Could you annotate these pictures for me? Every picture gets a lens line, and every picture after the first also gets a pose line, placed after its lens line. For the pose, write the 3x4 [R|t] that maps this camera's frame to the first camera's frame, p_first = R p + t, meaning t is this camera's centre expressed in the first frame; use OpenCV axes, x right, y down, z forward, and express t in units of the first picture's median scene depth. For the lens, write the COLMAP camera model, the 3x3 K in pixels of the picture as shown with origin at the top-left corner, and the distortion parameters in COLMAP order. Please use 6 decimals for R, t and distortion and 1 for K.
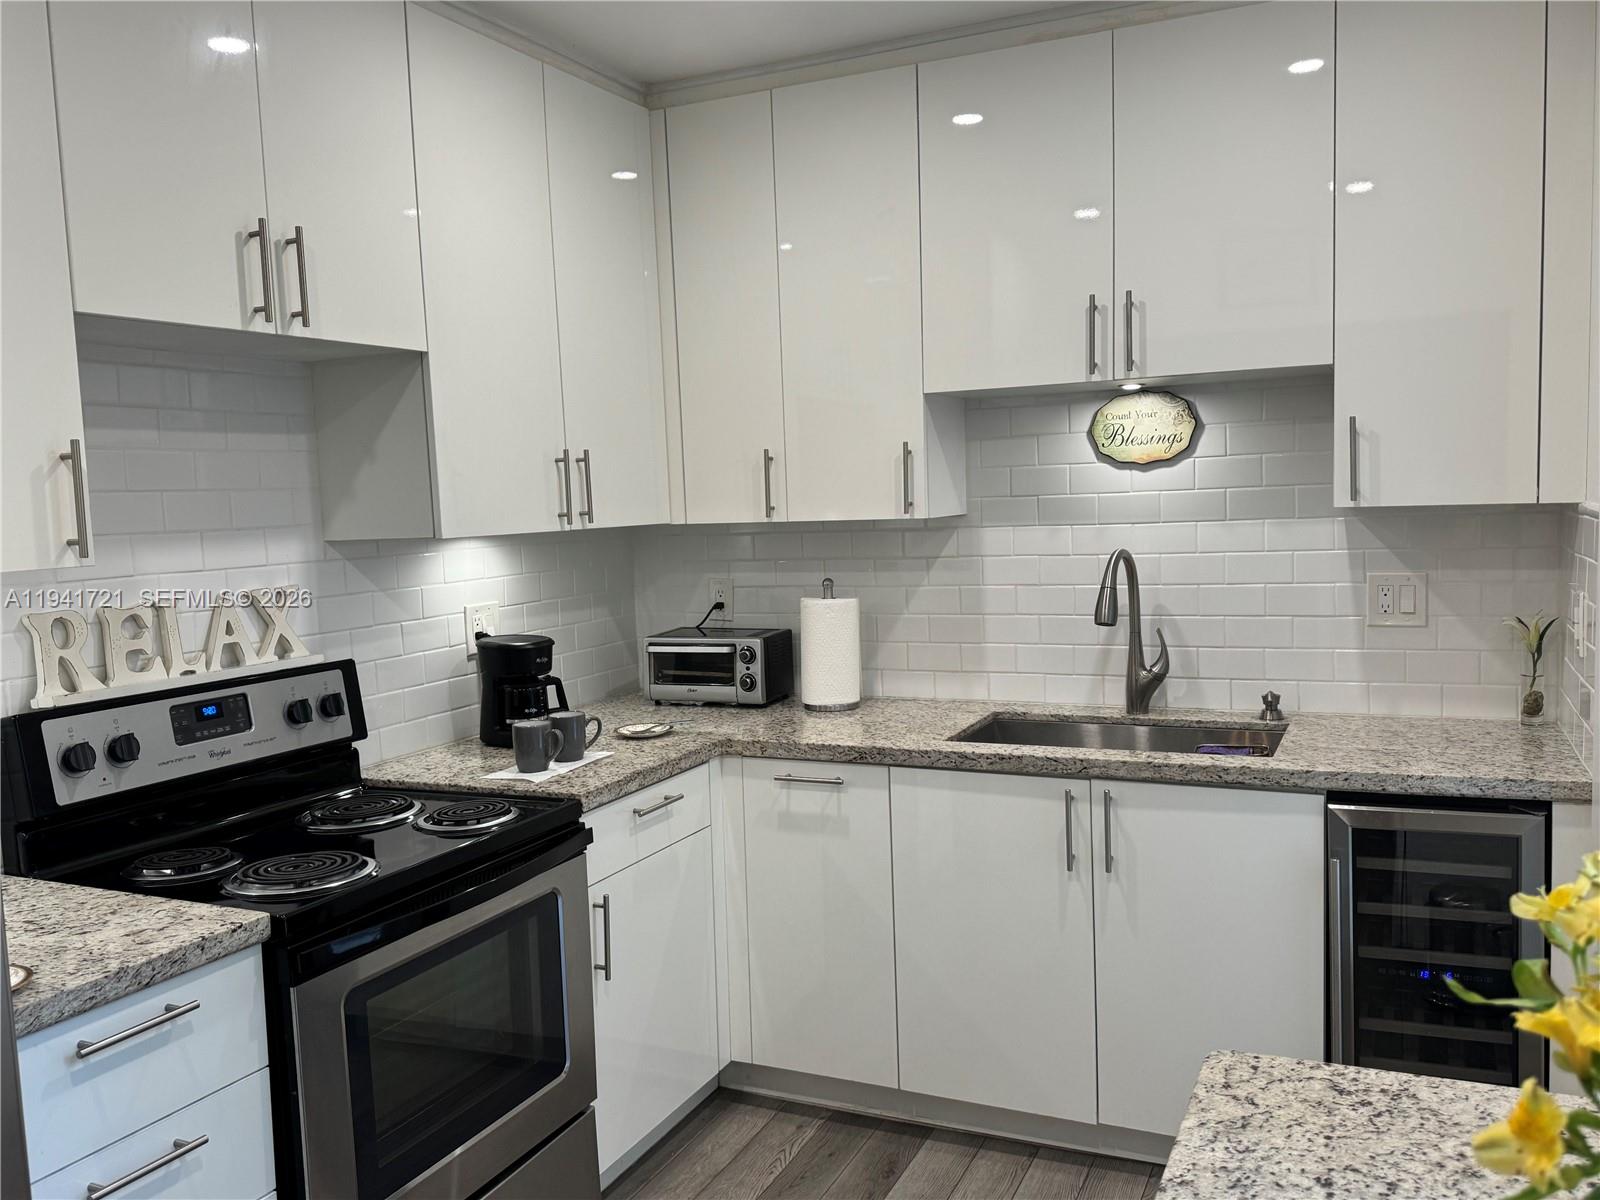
lens RADIAL K [[1283.2, 0, 818.4], [0, 1283.2, 604.8], [0, 0, 1]] dist [0.081008, -0.128343]
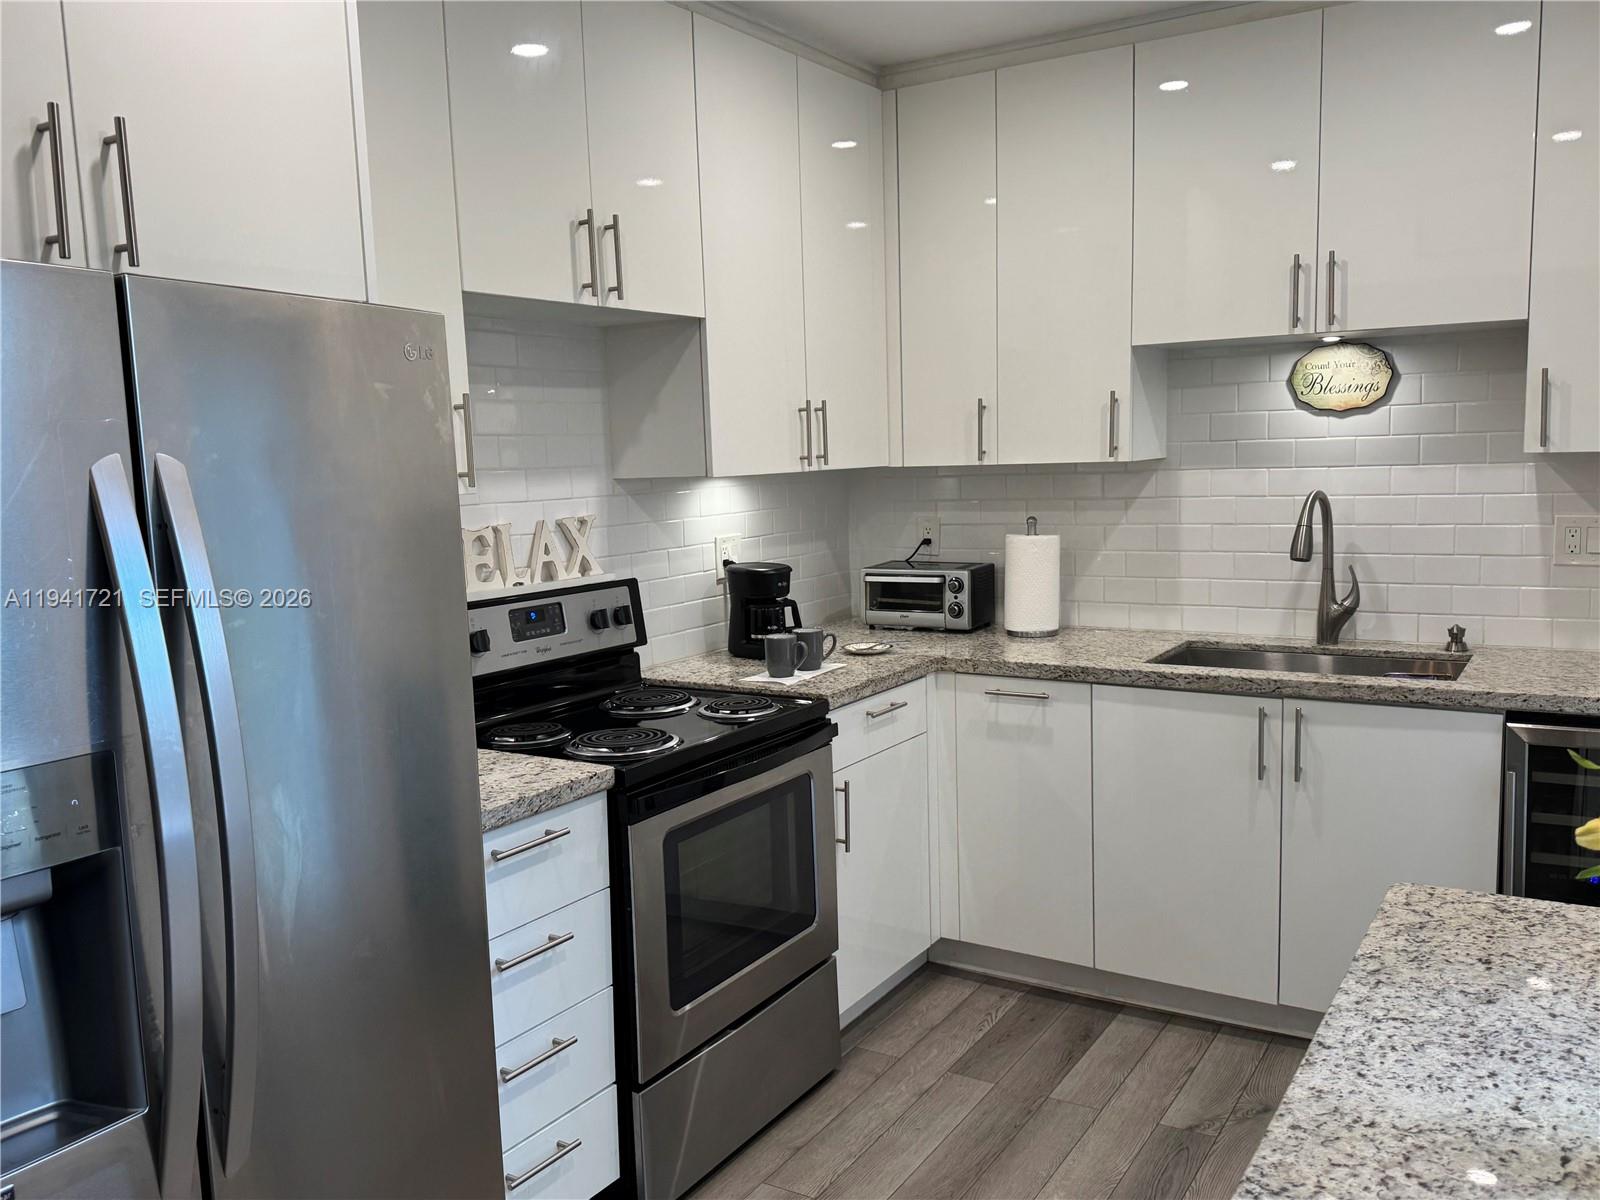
lens RADIAL K [[1293.3, 0, 793.2], [0, 1293.3, 612.5], [0, 0, 1]] dist [0.079933, -0.124039]
pose [[0.990820, 0.021268, -0.133508, -0.058395], [-0.015284, 0.998839, 0.045685, 0.017773], [0.134325, -0.043225, 0.989994, -0.169452]]
